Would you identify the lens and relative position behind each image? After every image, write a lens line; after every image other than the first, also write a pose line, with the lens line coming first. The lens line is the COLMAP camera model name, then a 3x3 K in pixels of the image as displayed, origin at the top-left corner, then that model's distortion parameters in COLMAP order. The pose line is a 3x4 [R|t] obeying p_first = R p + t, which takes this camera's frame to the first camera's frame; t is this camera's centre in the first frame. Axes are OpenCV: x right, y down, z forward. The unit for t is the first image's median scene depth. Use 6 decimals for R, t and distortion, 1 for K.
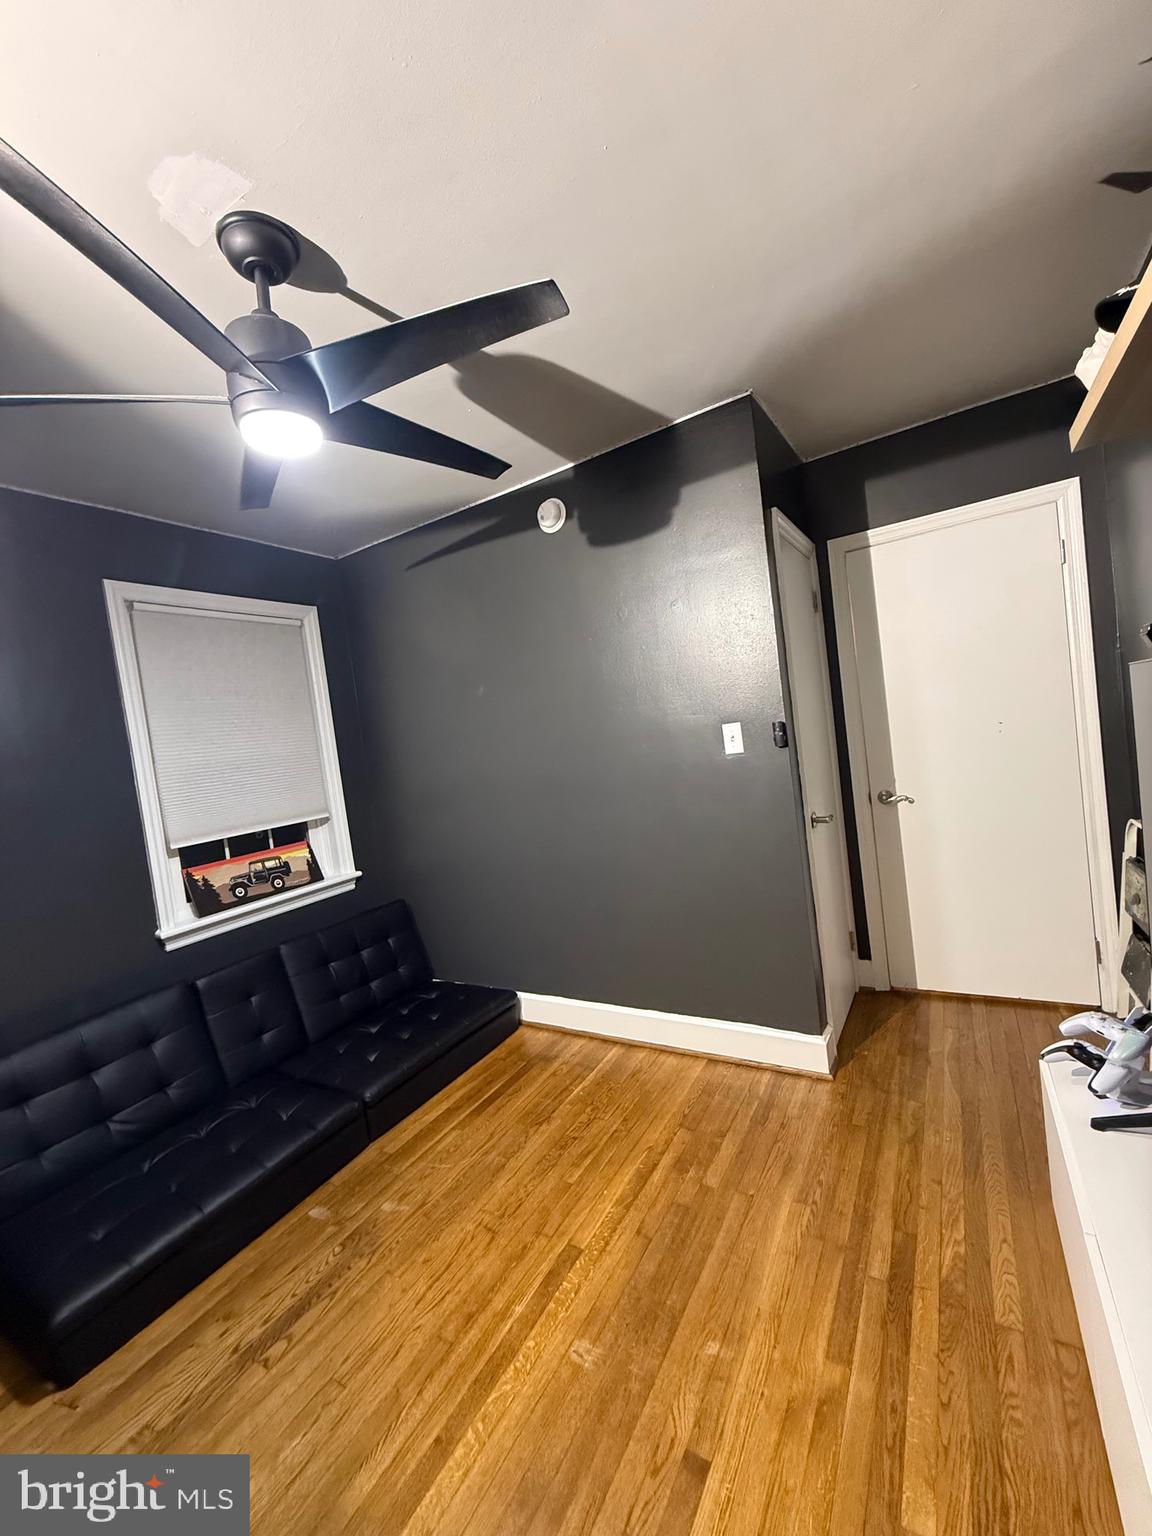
lens RADIAL K [[612.6, 0, 578.7], [0, 612.6, 765.2], [0, 0, 1]] dist [0.006139, -0.001663]
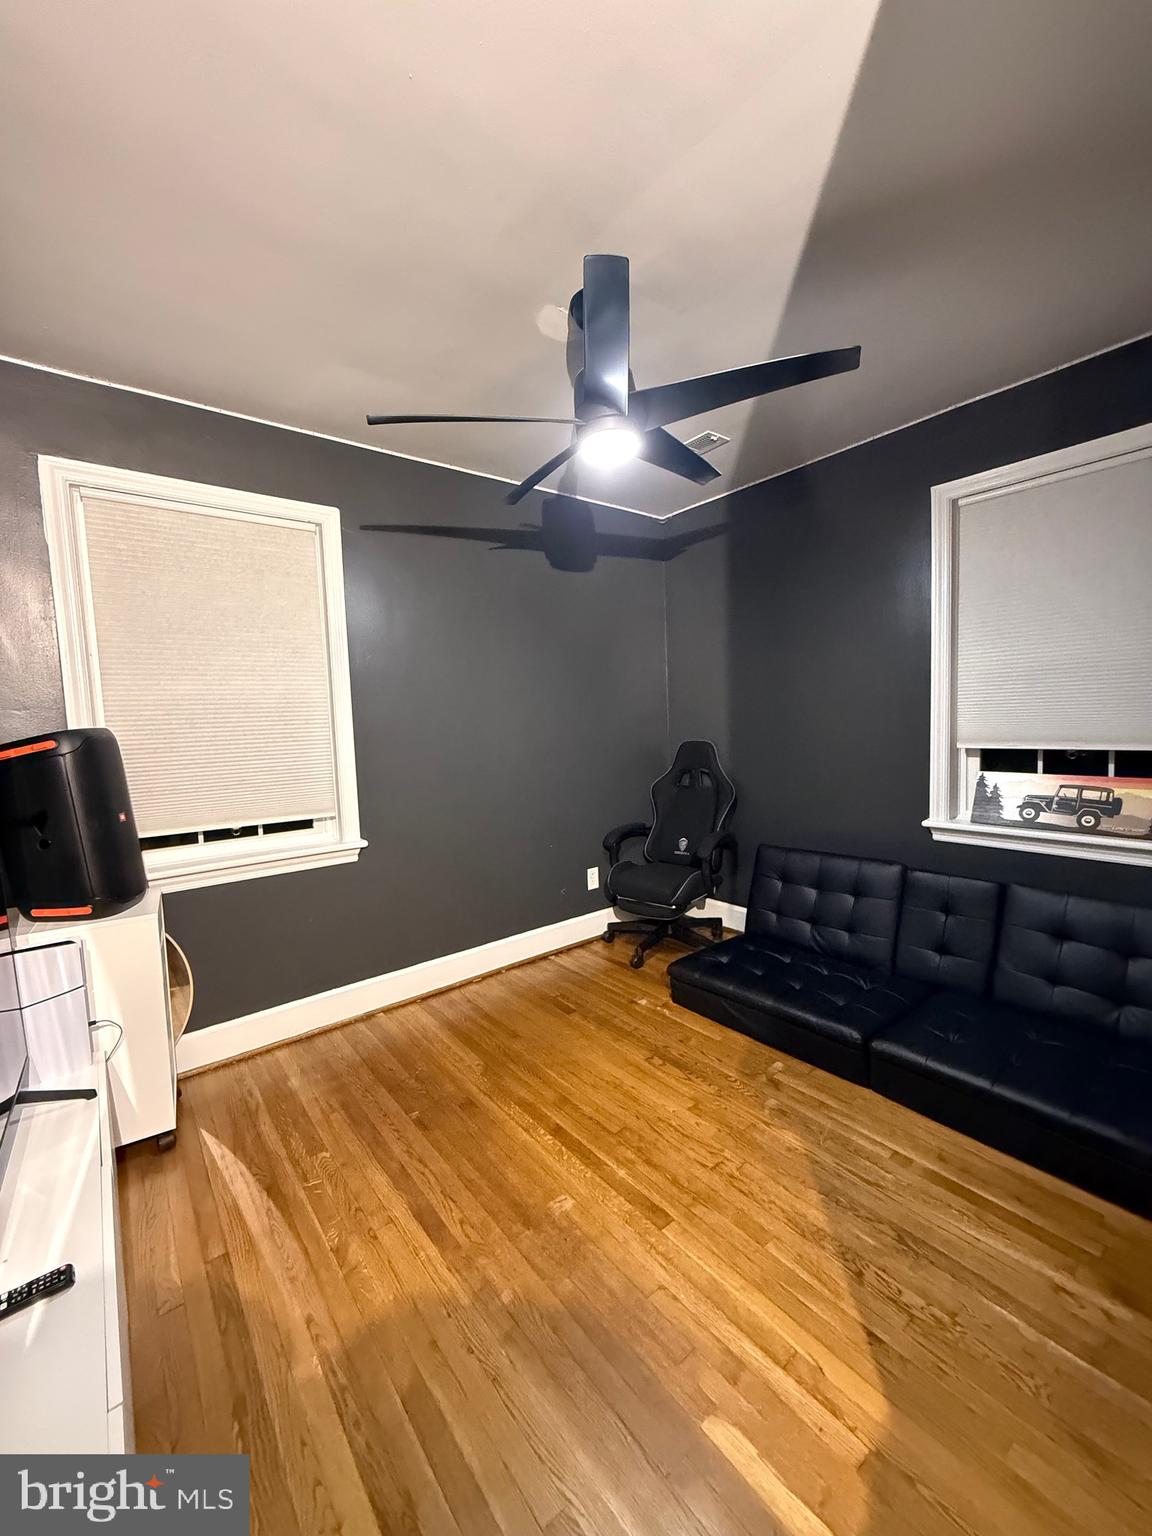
lens RADIAL K [[612.6, 0, 578.3], [0, 612.6, 770.9], [0, 0, 1]] dist [0.006139, -0.001663]
pose [[-0.343305, 0.221296, -0.912781, 0.562643], [0.044989, 0.974605, 0.219364, -0.090245], [0.938146, 0.034244, -0.344543, 0.871083]]
